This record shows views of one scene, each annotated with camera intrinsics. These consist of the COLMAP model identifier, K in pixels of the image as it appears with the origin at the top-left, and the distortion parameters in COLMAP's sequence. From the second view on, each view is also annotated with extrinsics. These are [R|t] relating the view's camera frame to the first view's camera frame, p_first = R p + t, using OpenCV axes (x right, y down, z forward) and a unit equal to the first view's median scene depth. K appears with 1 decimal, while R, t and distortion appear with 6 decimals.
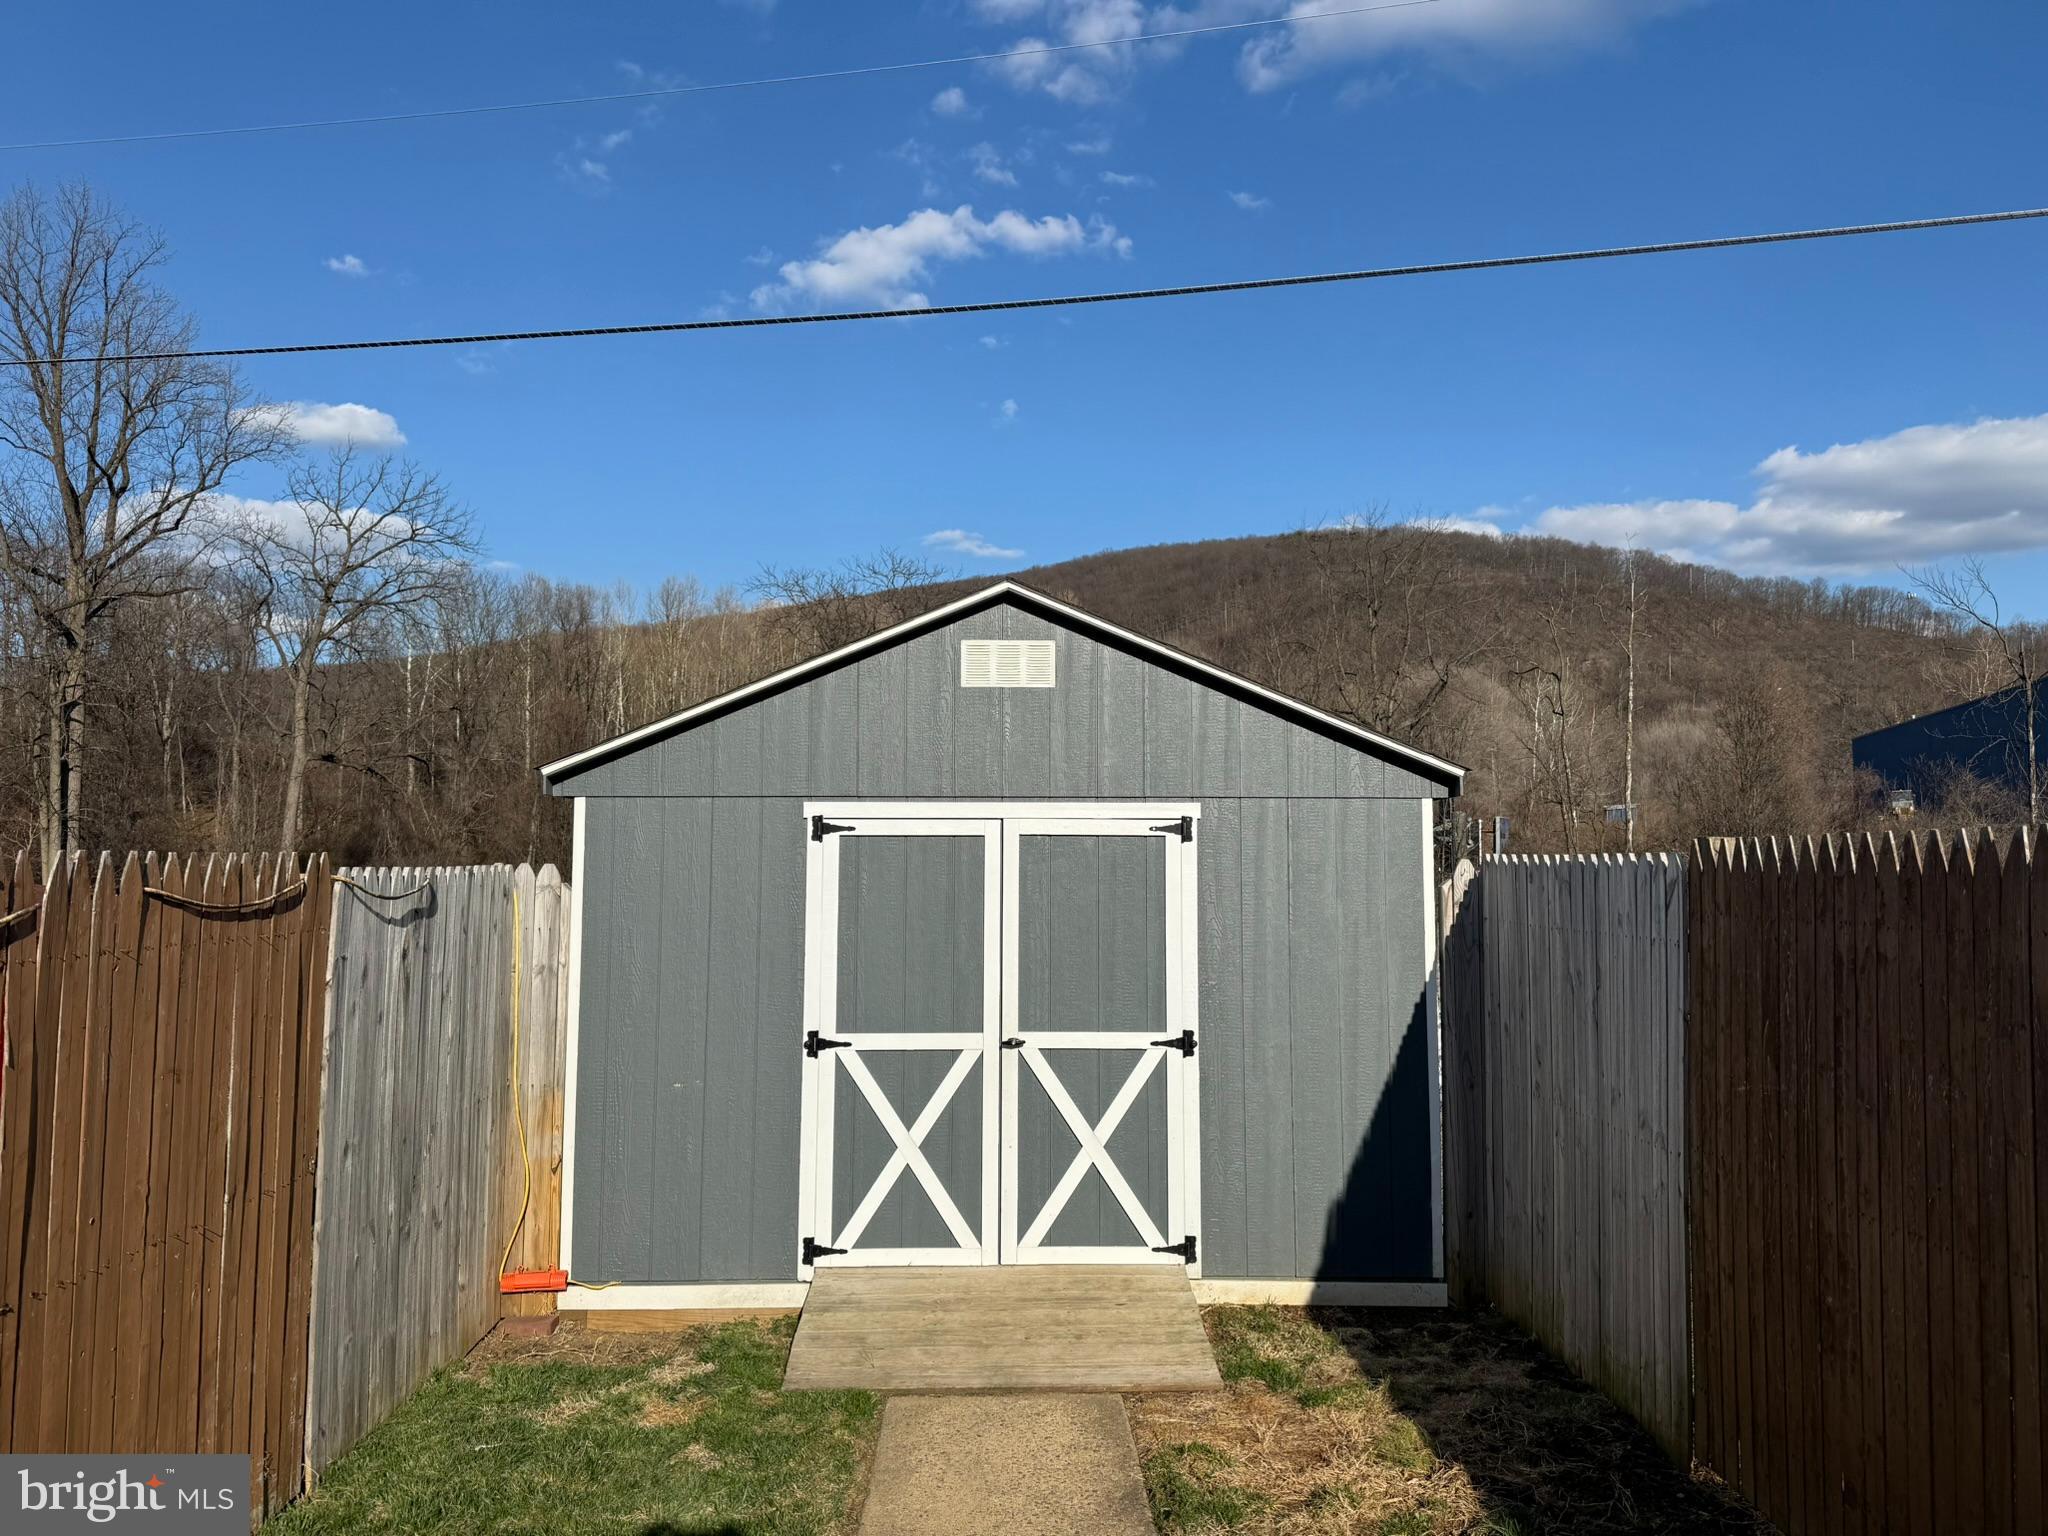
lens RADIAL K [[1450.3, 0, 1044.2], [0, 1450.3, 765.4], [0, 0, 1]] dist [0.076862, -0.098302]
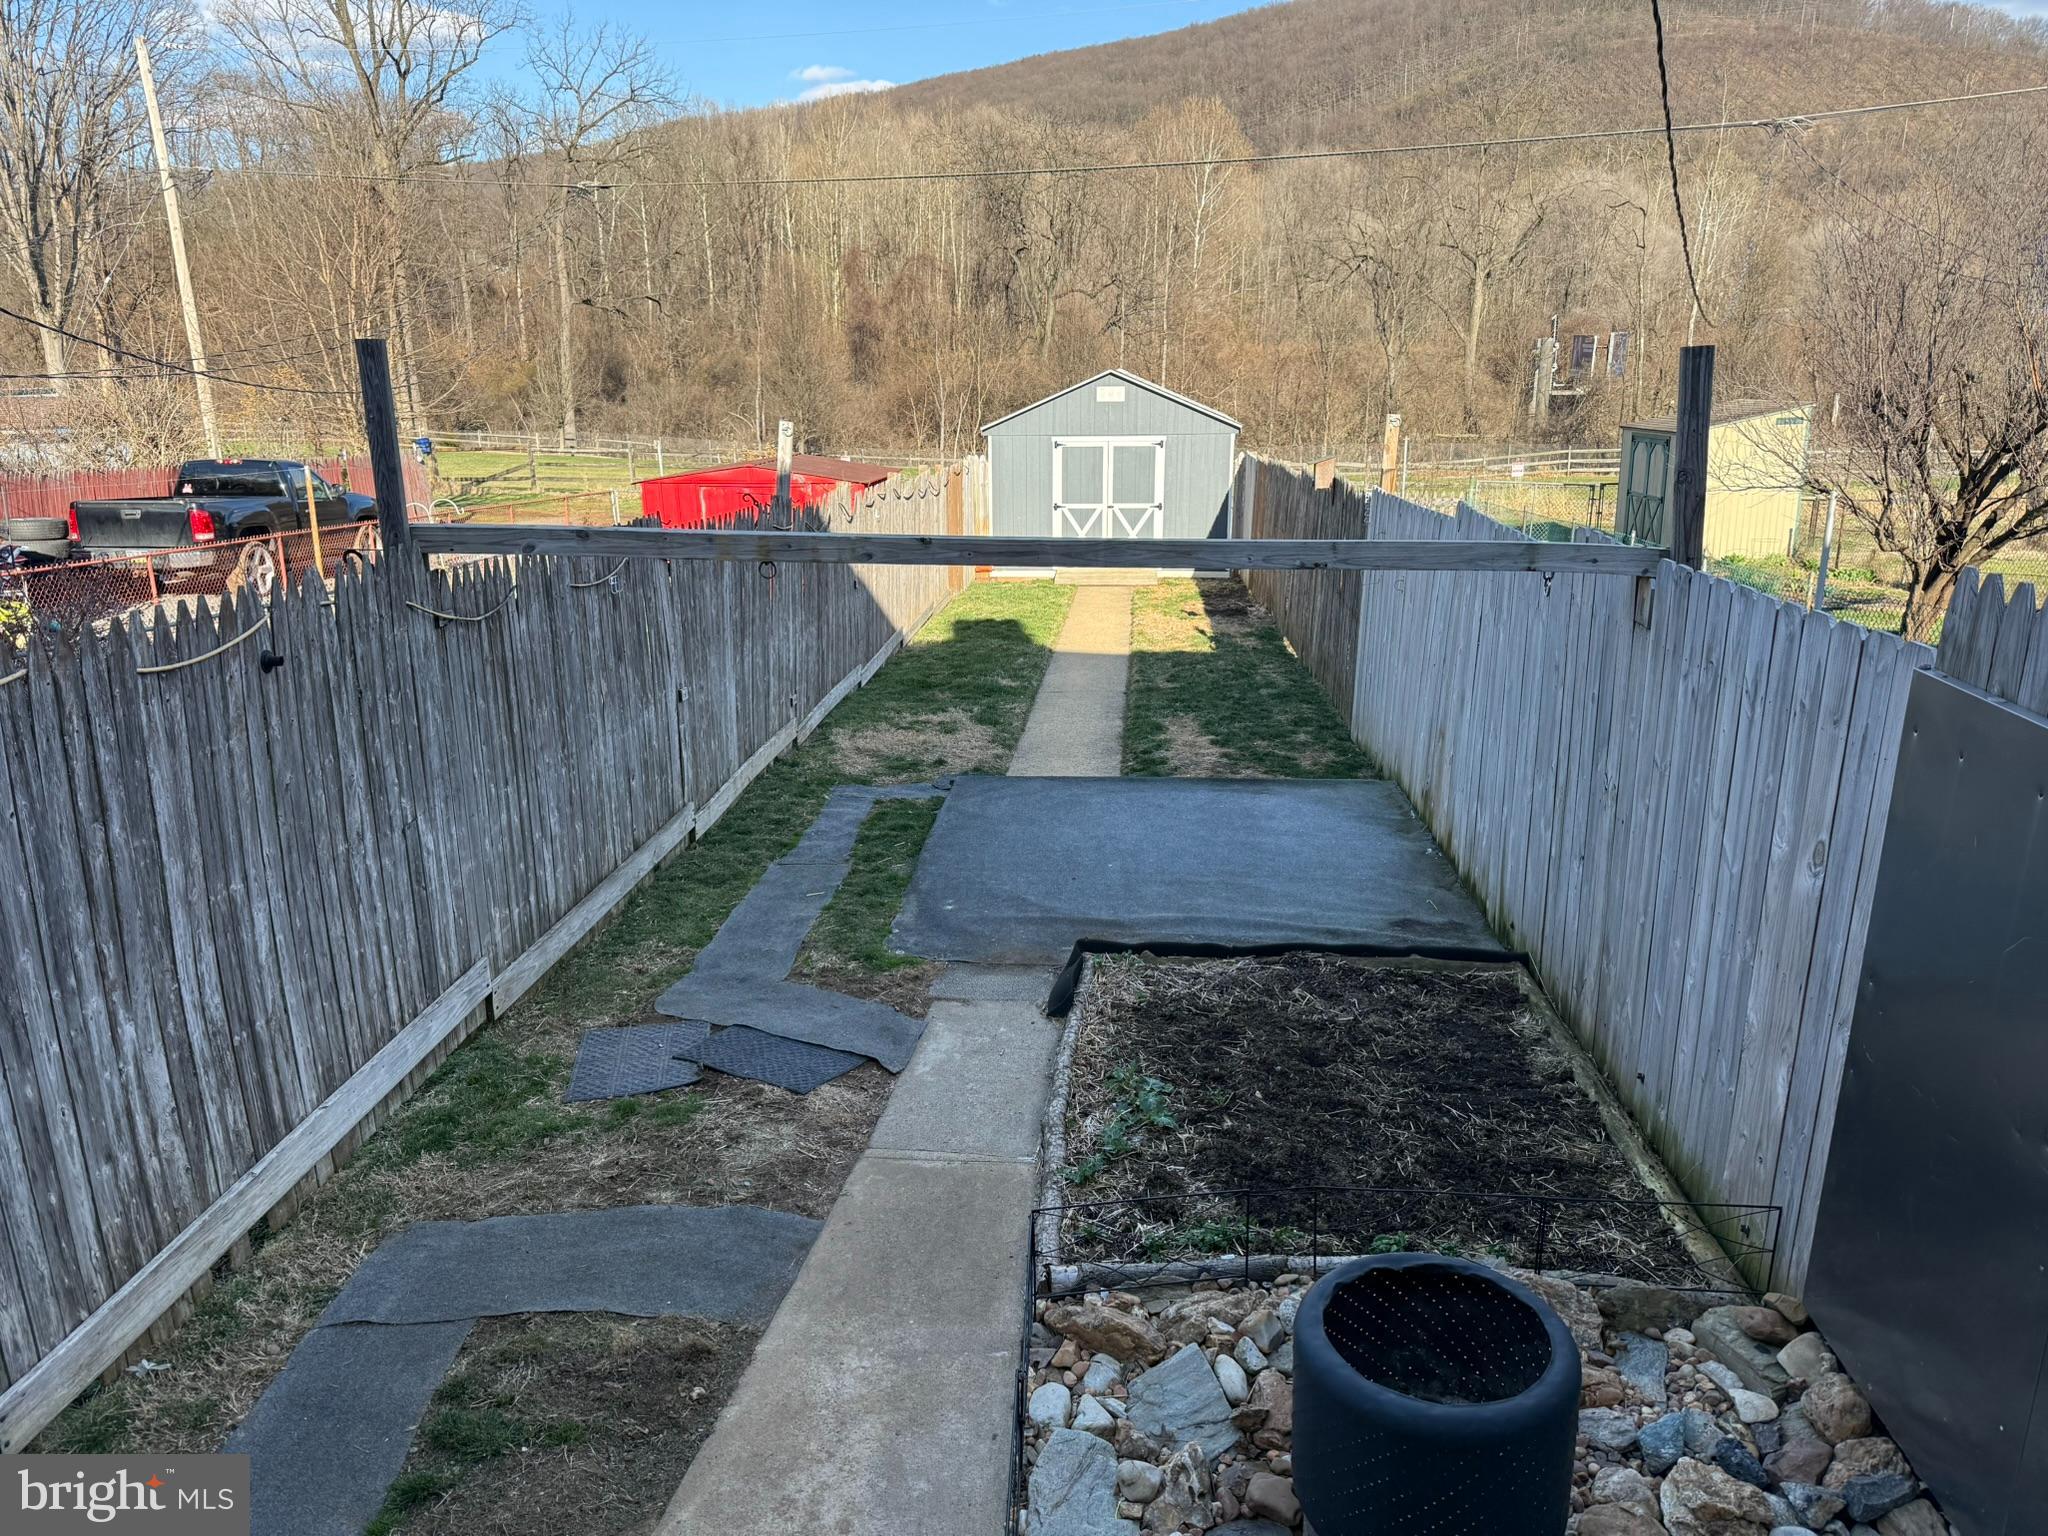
lens RADIAL K [[1450.3, 0, 1044.2], [0, 1450.3, 765.4], [0, 0, 1]] dist [0.076862, -0.098302]
pose [[0.994784, 0.018983, -0.100217, 0.018344], [0.014848, 0.945114, 0.326403, -0.037406], [0.100913, -0.326188, 0.939903, -0.256454]]
